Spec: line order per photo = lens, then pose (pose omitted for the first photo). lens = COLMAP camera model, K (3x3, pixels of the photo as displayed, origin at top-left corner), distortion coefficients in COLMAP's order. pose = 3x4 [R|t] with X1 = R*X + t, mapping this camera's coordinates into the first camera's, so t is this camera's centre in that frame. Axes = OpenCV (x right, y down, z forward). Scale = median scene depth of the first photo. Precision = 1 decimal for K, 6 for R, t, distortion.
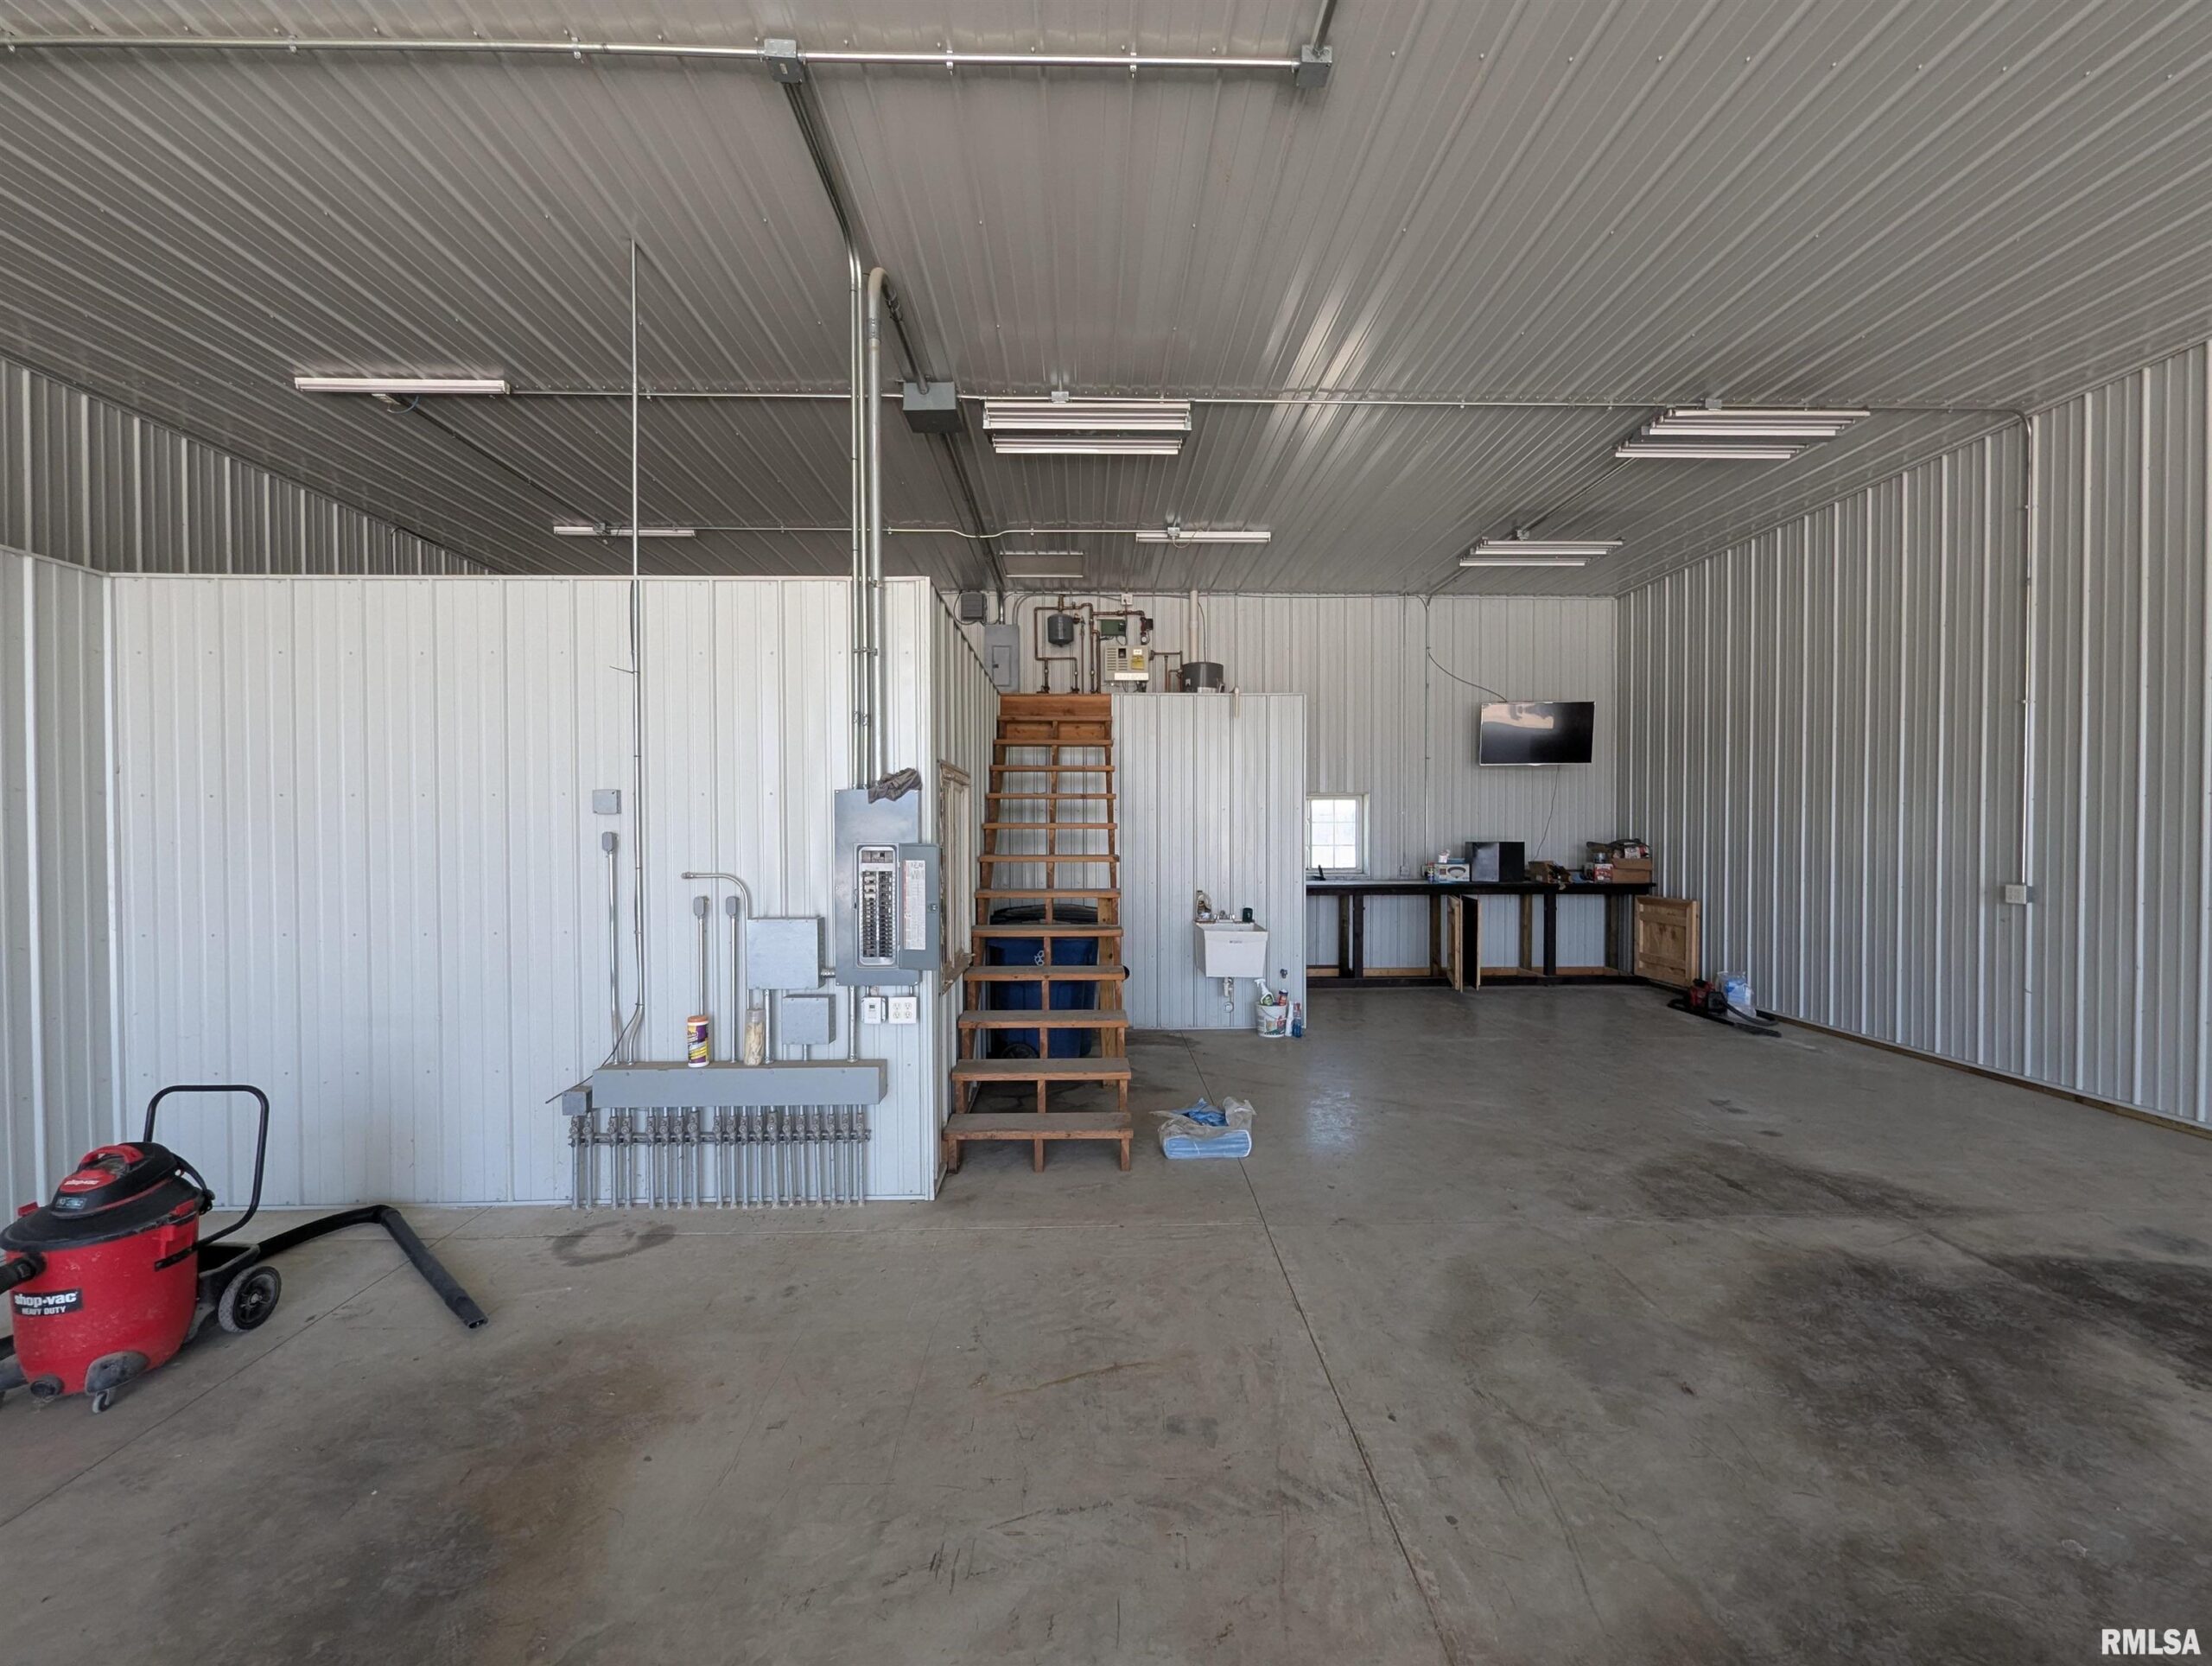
lens RADIAL K [[918.2, 0, 1111.7], [0, 918.2, 841.9], [0, 0, 1]] dist [0.000460, -0.001022]
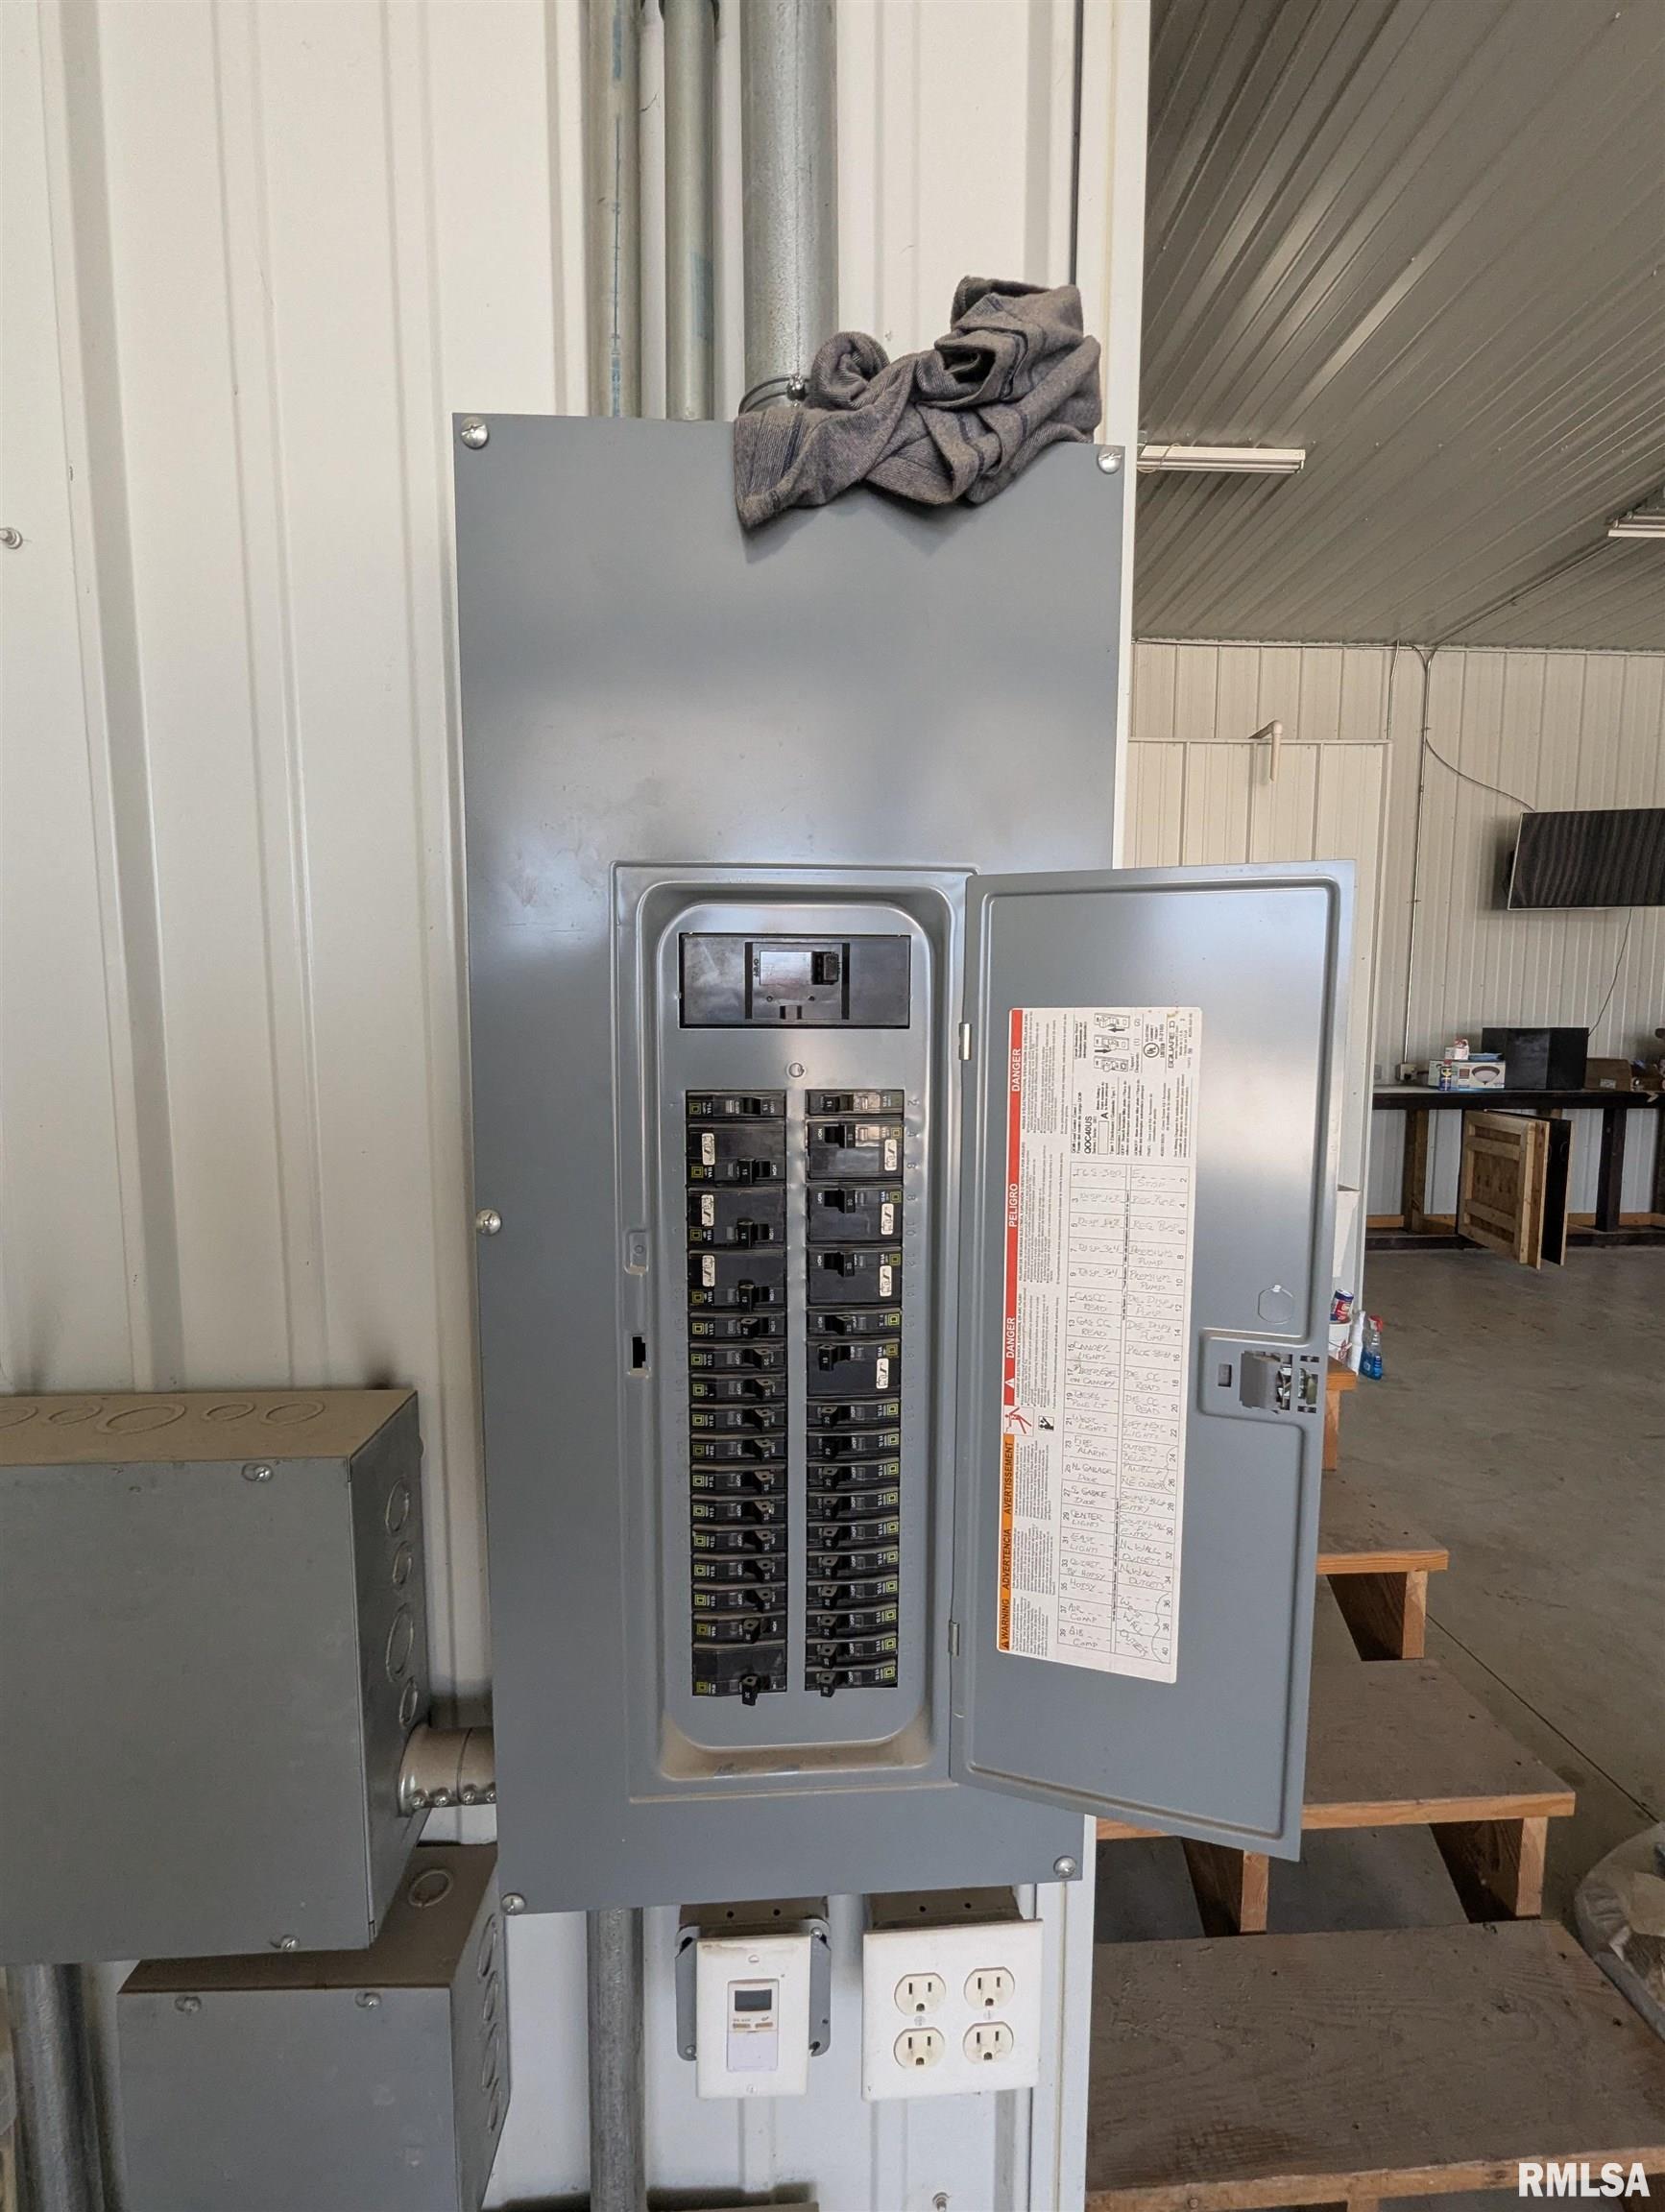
lens RADIAL K [[918.2, 0, 818.7], [0, 918.2, 1108.1], [0, 0, 1]] dist [0.000460, -0.001022]
pose [[0.999750, -0.000247, 0.022358, -0.246668], [-0.001367, 0.997394, 0.072128, 0.023887], [-0.022318, -0.072141, 0.997145, 0.838209]]
